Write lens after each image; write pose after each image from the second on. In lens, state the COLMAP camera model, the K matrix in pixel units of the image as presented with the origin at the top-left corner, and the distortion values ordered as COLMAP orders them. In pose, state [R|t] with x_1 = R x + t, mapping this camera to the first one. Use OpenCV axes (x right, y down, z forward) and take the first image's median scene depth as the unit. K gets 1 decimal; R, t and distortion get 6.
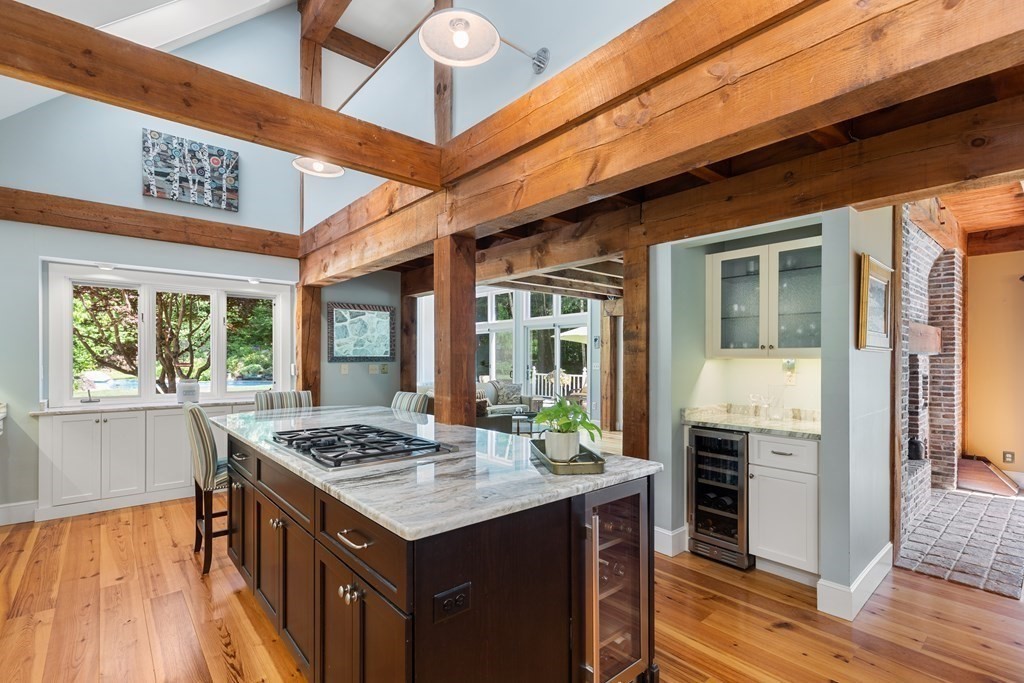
lens RADIAL K [[468.9, 0, 512.8], [0, 468.9, 359.7], [0, 0, 1]] dist [0.005858, -0.000571]
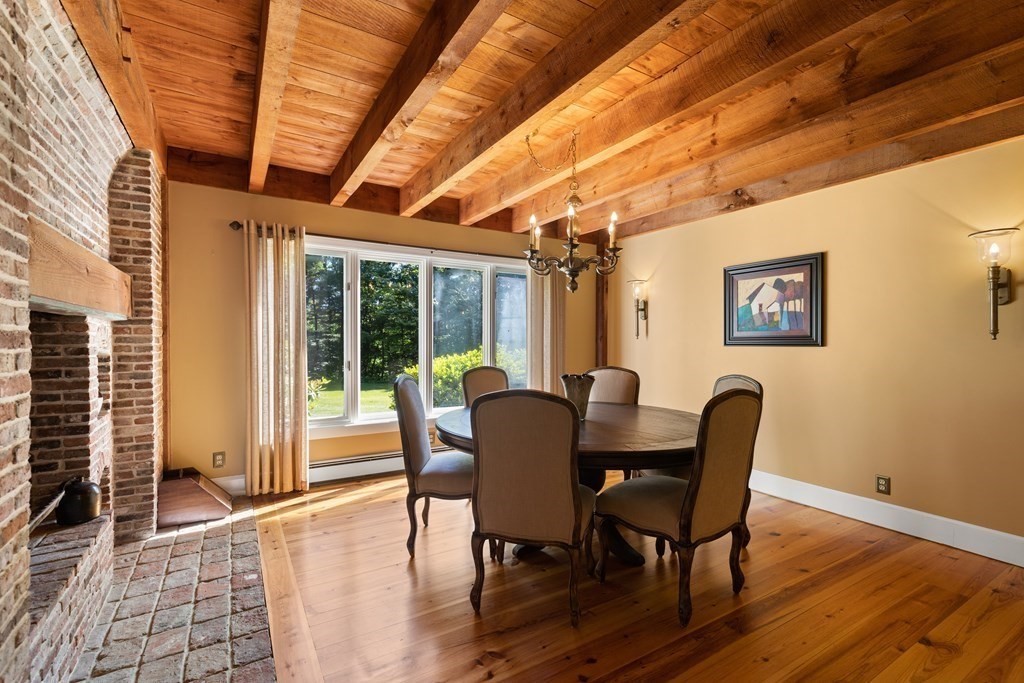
lens RADIAL K [[465.6, 0, 515.9], [0, 465.6, 345.9], [0, 0, 1]] dist [0.004290, -0.000521]
pose [[0.156417, -0.012414, 0.987613, 0.395789], [0.000928, 0.999922, 0.012422, 0.015244], [-0.987691, -0.001026, 0.156417, 0.420349]]
